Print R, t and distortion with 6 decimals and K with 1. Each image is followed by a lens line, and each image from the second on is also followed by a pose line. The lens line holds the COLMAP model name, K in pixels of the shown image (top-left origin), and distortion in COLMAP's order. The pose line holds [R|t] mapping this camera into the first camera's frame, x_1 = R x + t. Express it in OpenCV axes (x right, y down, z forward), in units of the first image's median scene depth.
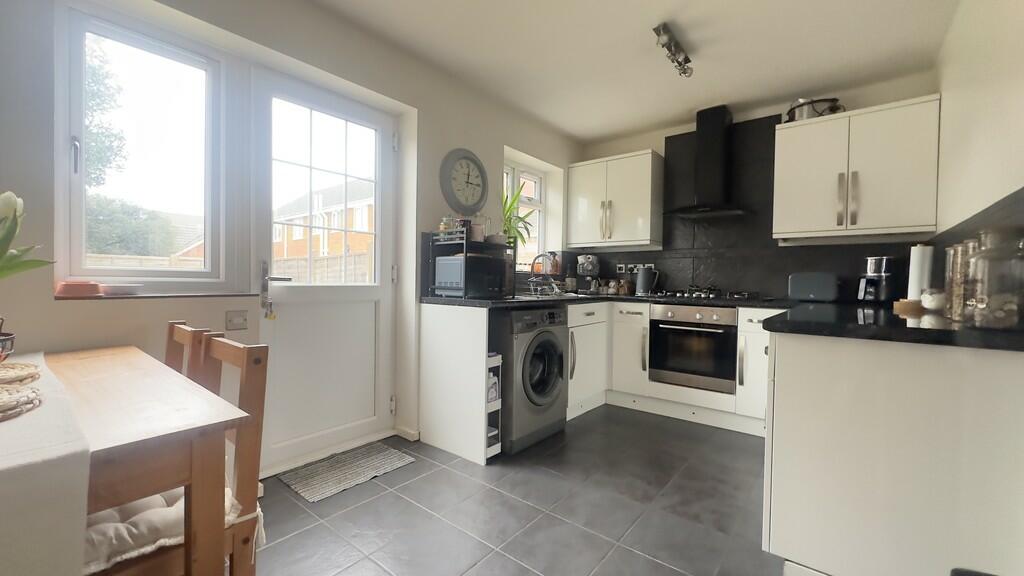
lens RADIAL K [[409.7, 0, 499.1], [0, 409.7, 287.5], [0, 0, 1]] dist [-0.000358, 0.000077]
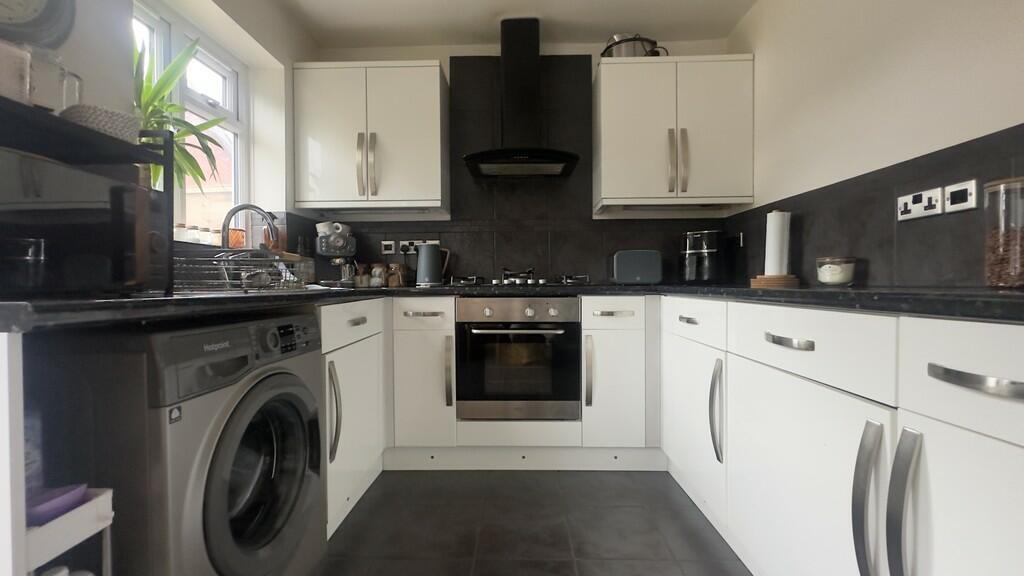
lens RADIAL K [[420.2, 0, 512.0], [0, 420.2, 288.0], [0, 0, 1]] dist [0.001119, 0.000012]
pose [[0.772369, -0.026933, 0.634603, 0.030548], [0.027071, 0.999589, 0.009475, 0.021886], [-0.634597, 0.009861, 0.772780, 0.449334]]
